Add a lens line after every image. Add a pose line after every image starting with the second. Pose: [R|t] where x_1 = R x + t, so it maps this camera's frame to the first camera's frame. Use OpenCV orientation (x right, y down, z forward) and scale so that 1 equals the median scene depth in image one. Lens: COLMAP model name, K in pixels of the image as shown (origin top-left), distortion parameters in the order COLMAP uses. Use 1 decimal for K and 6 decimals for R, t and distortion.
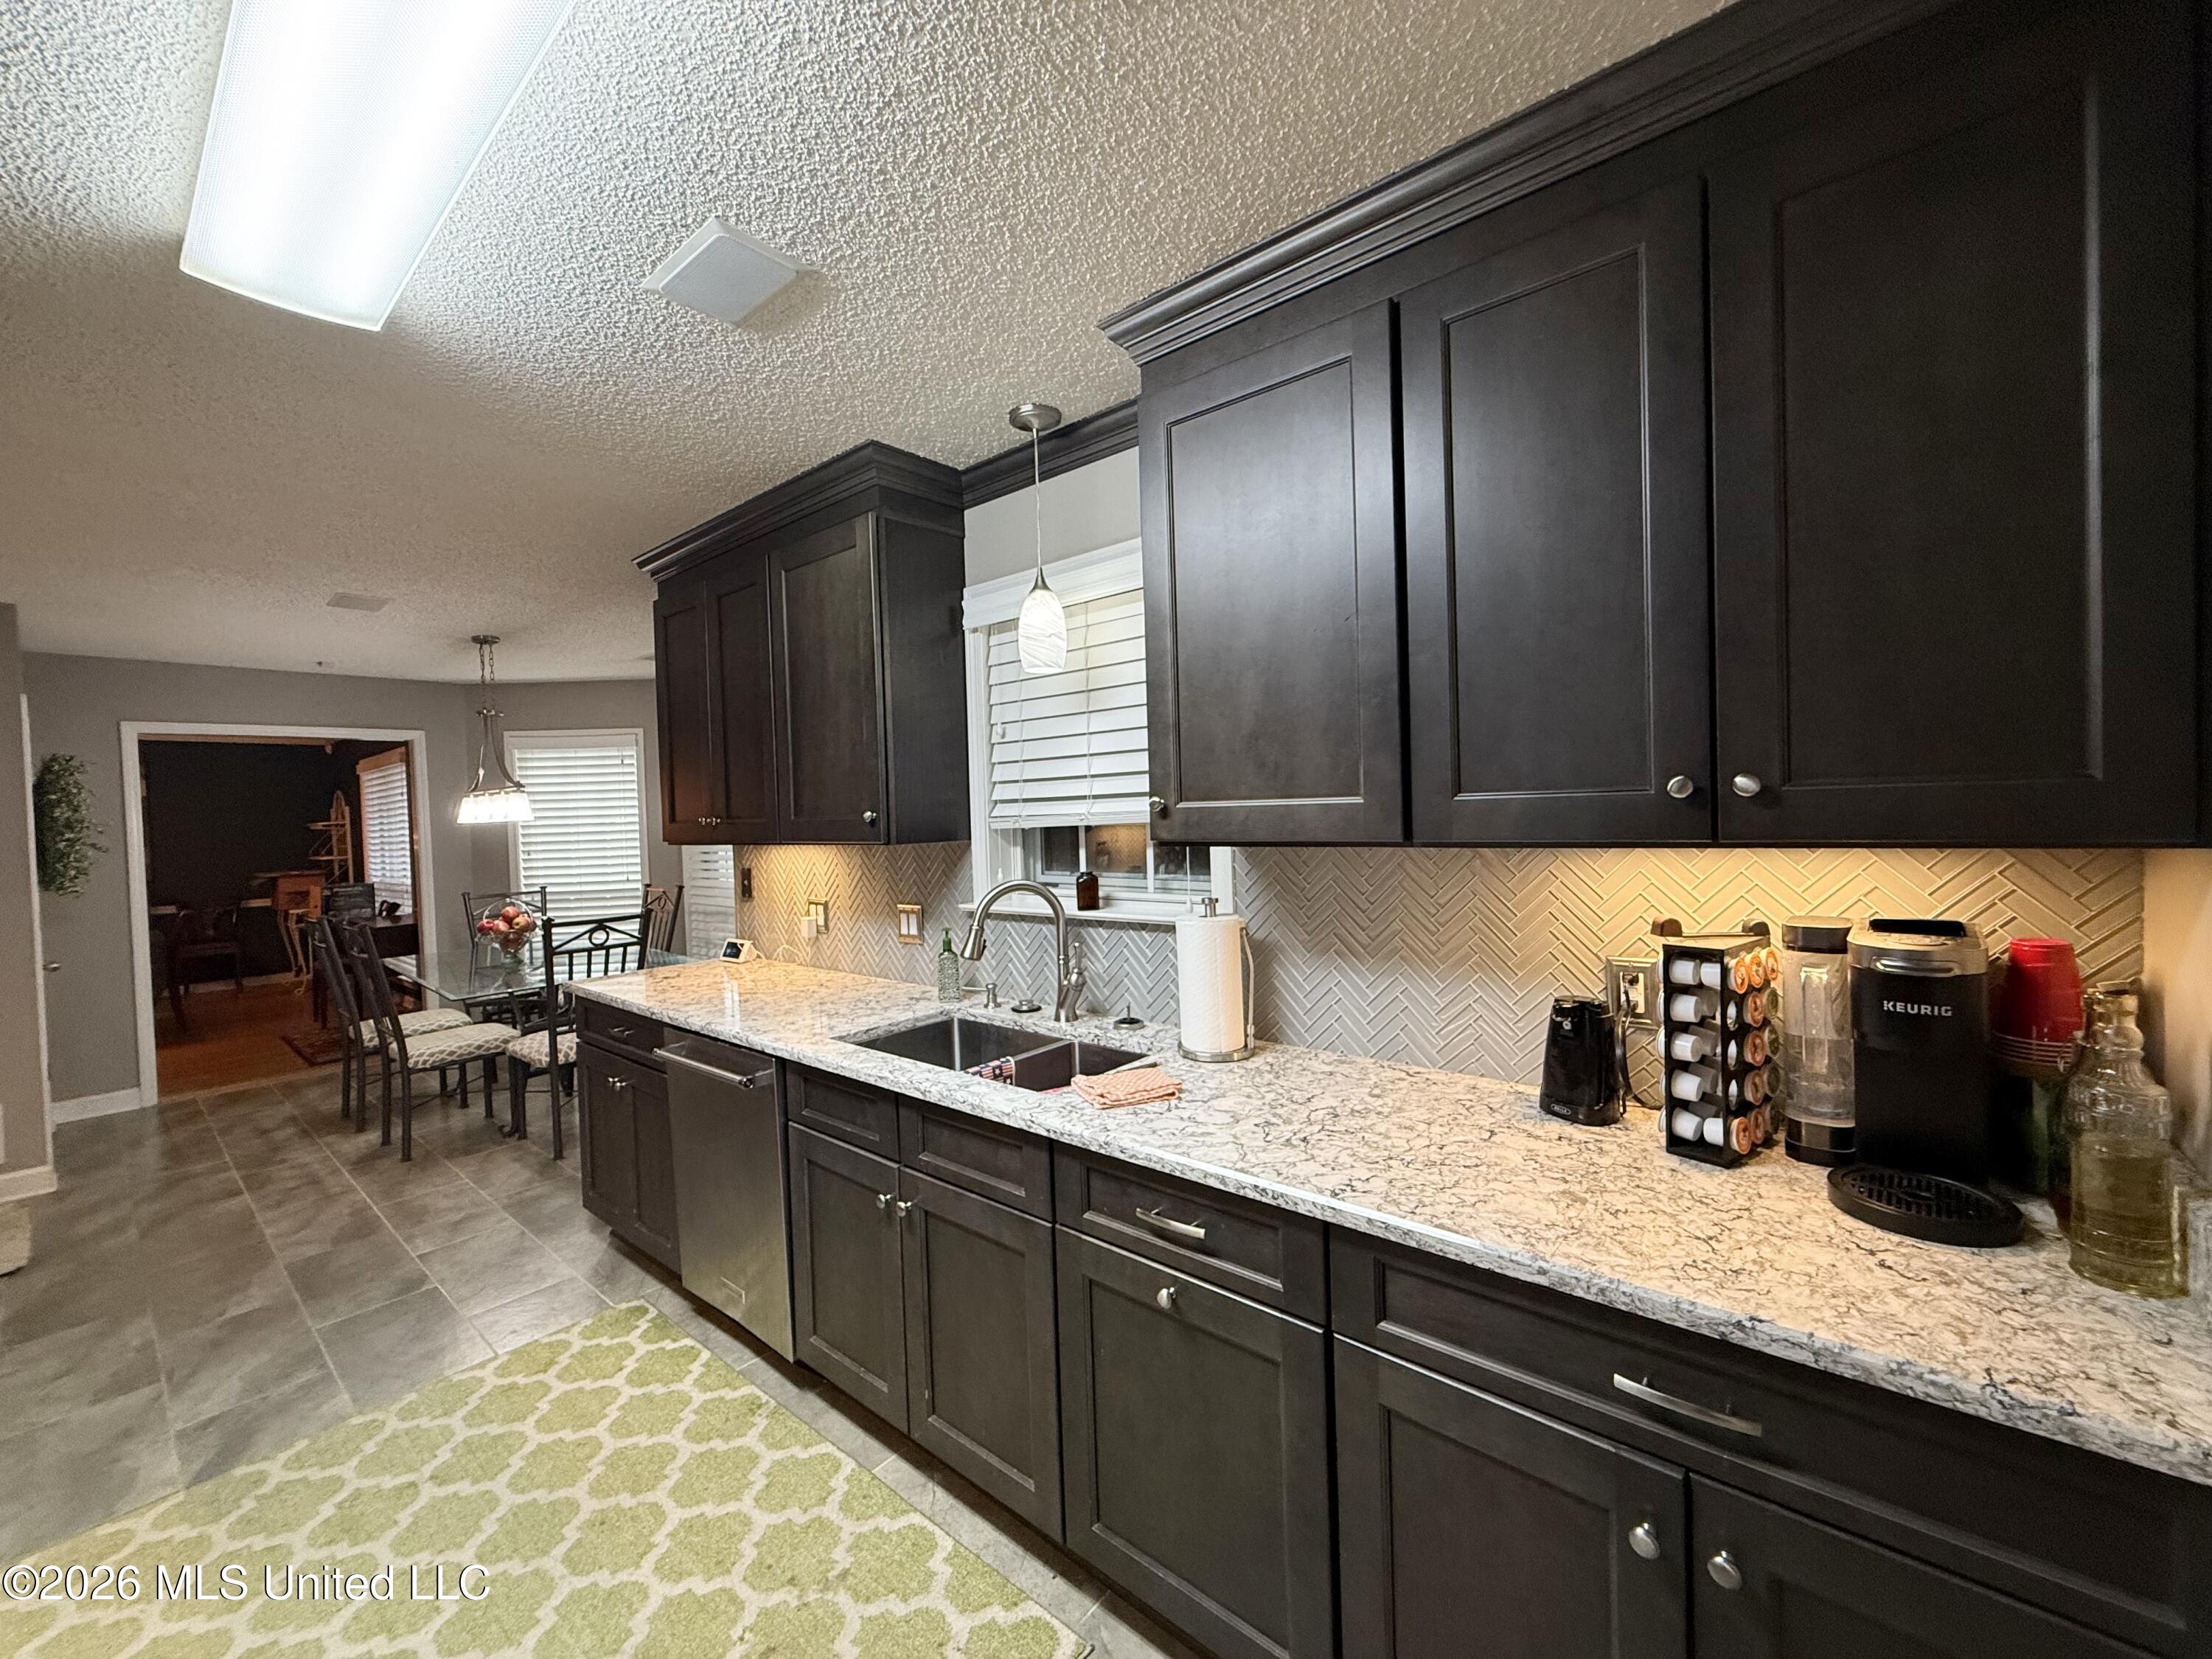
lens RADIAL K [[880.4, 0, 1102.0], [0, 880.4, 833.7], [0, 0, 1]] dist [-0.004765, 0.000449]
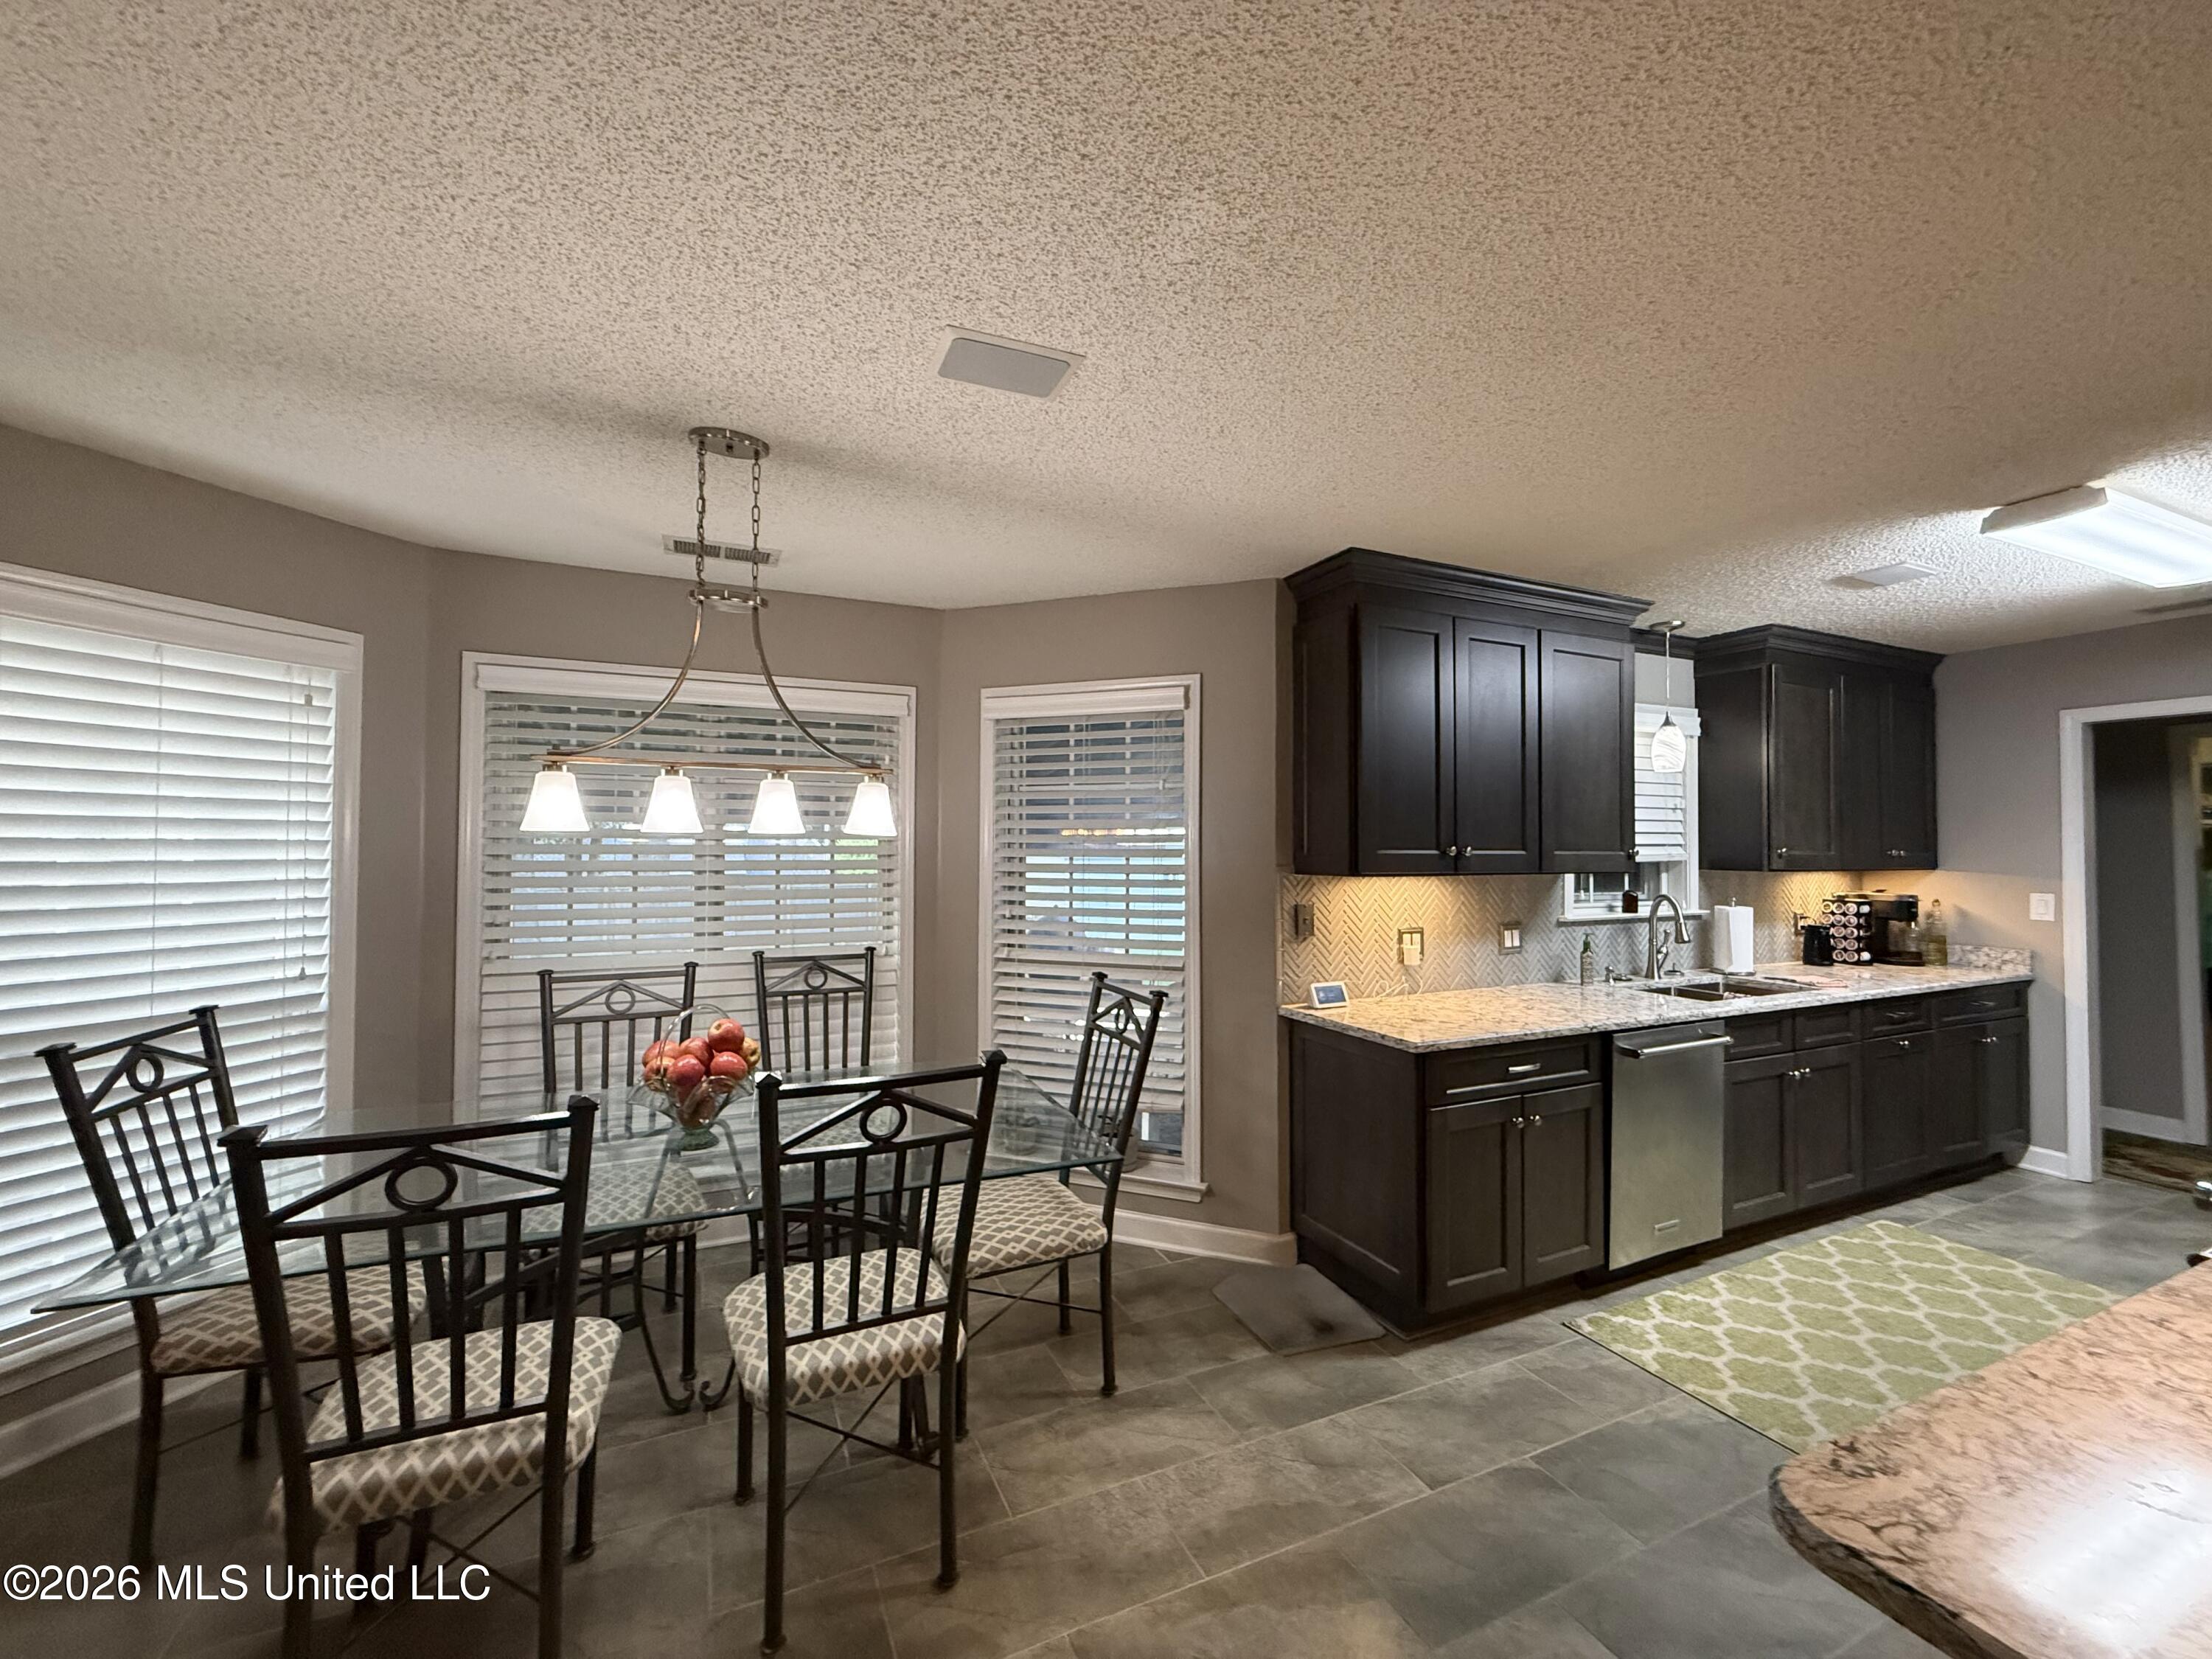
lens RADIAL K [[880.4, 0, 1091.7], [0, 880.4, 827.1], [0, 0, 1]] dist [-0.004765, 0.000449]
pose [[0.433669, 0.051833, 0.899580, -1.654549], [0.005359, 0.998178, -0.060097, 0.016536], [-0.901056, 0.030883, 0.432601, 1.009597]]
